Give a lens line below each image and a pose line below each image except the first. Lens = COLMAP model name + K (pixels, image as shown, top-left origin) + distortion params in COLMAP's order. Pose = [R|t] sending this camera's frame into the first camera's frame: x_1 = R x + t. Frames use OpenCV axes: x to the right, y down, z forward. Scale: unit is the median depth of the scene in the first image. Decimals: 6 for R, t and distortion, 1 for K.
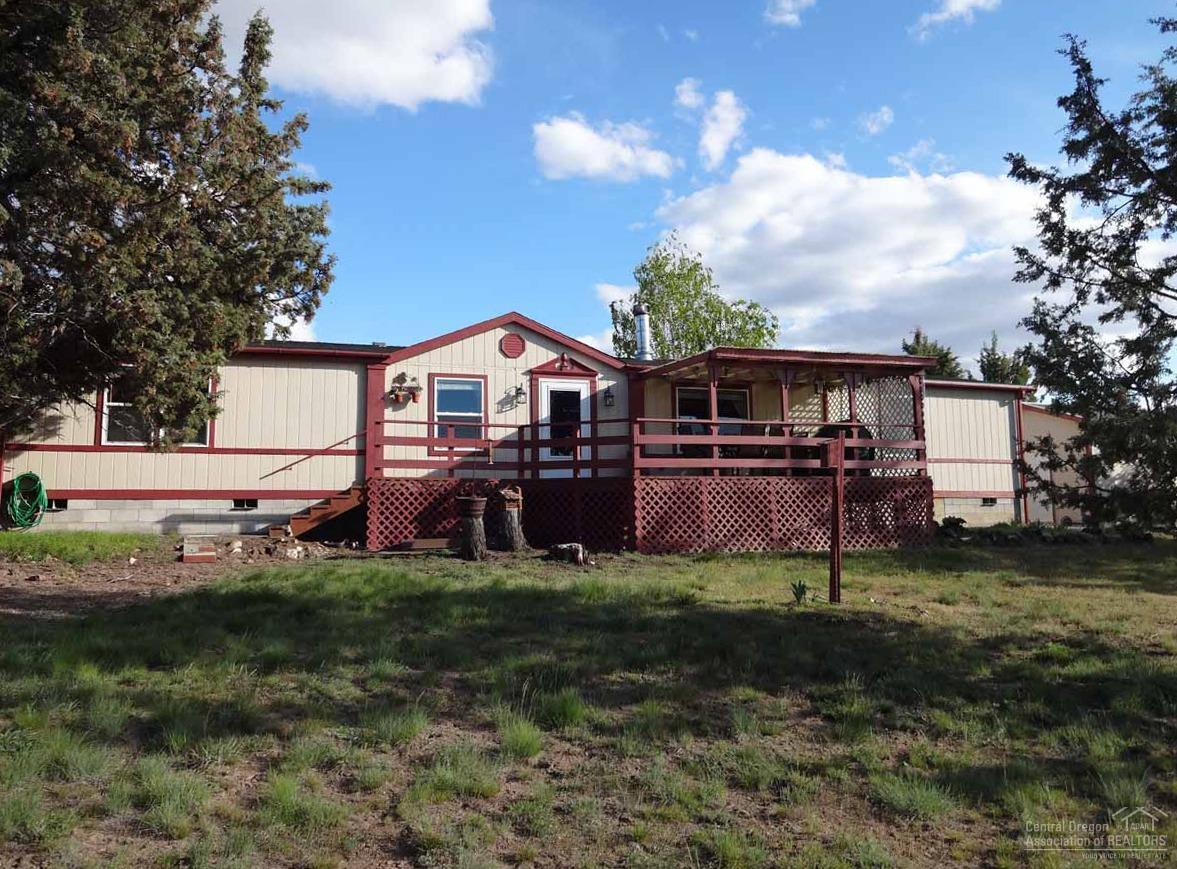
lens RADIAL K [[913.0, 0, 588.5], [0, 913.0, 434.5], [0, 0, 1]] dist [0.024250, -0.000090]
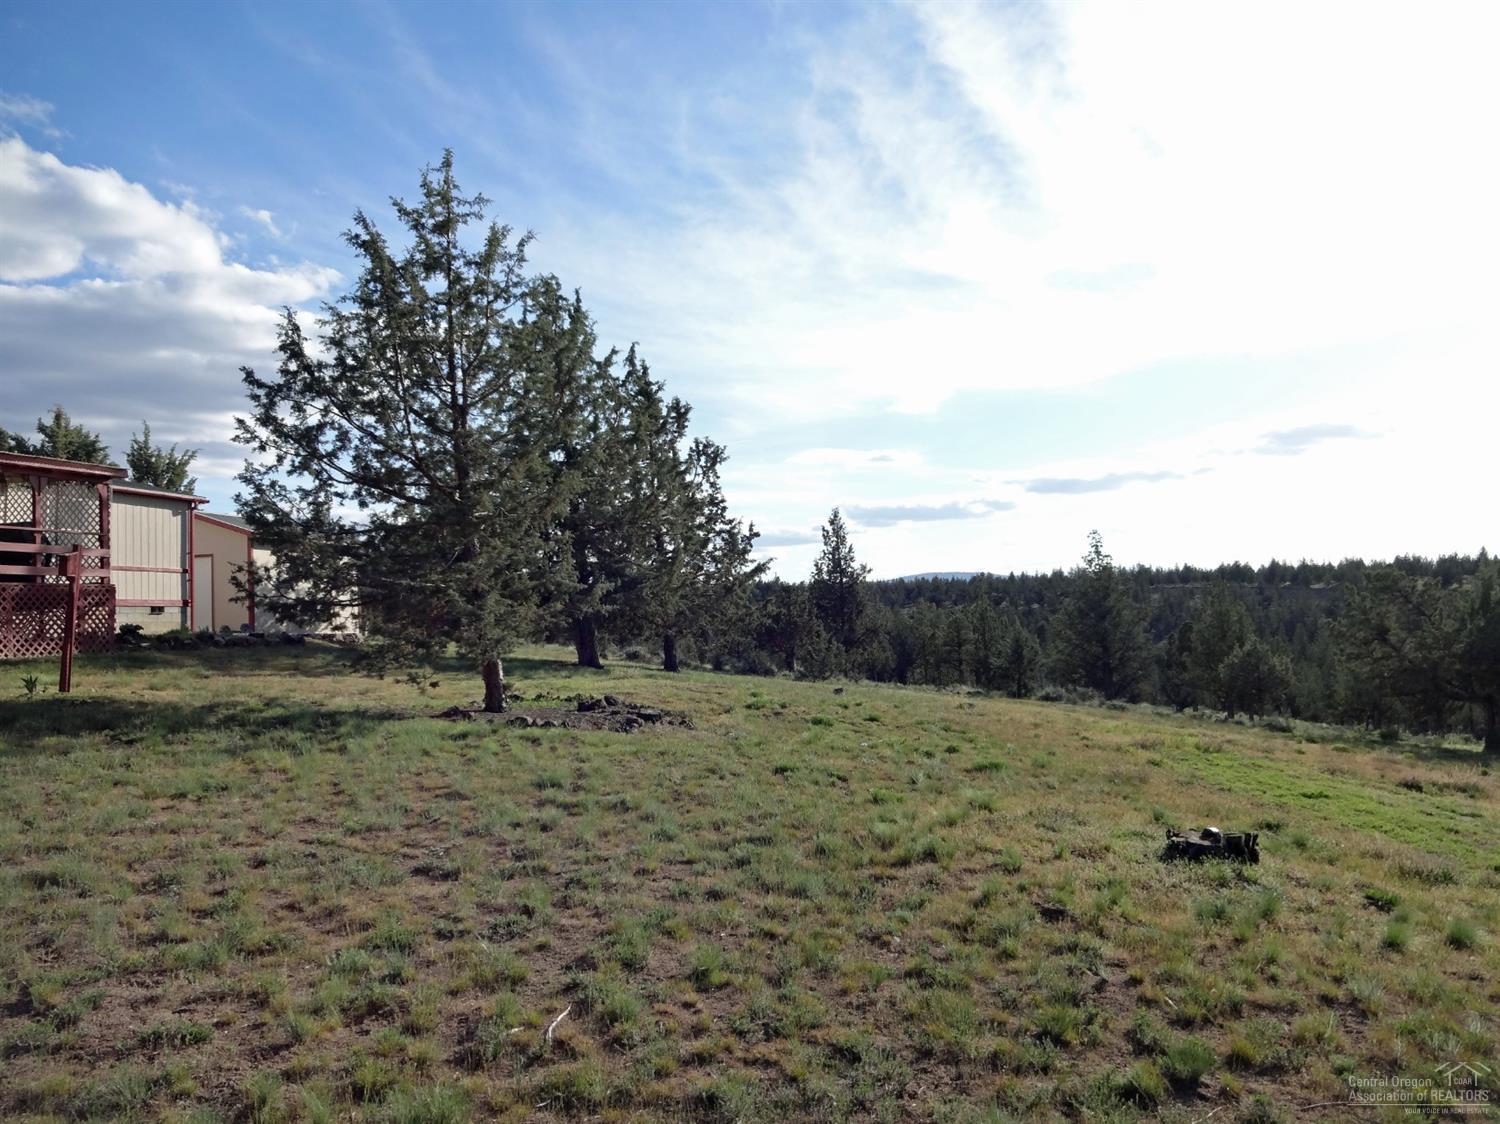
lens RADIAL K [[1147.1, 0, 745.7], [0, 1147.1, 567.0], [0, 0, 1]] dist [0.012142, -0.020695]
pose [[0.600356, 0.032431, 0.799075, -0.232449], [-0.056602, 0.998395, 0.002005, -0.016320], [-0.797728, -0.046433, 0.601228, -0.338885]]
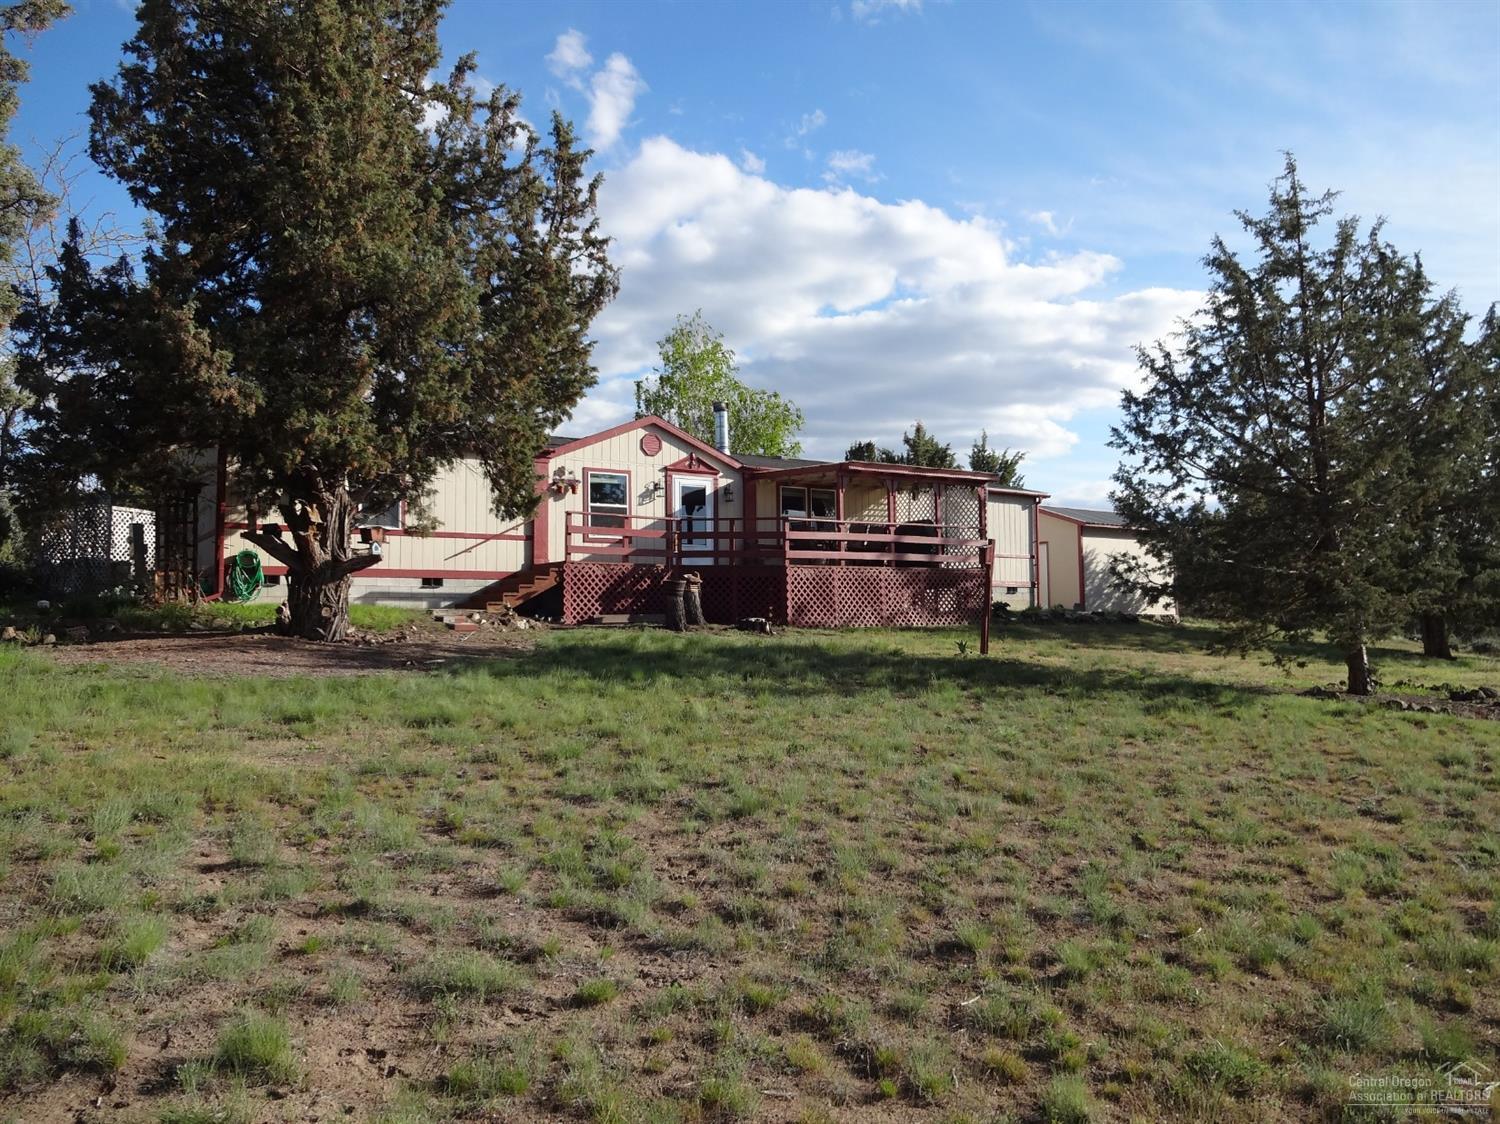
lens RADIAL K [[1151.1, 0, 754.2], [0, 1151.1, 533.9], [0, 0, 1]] dist [0.027258, -0.005638]
pose [[0.960489, 0.027075, 0.276998, -0.370272], [-0.033819, 0.999236, 0.019597, -0.021686], [-0.276256, -0.028191, 0.960671, -0.412041]]
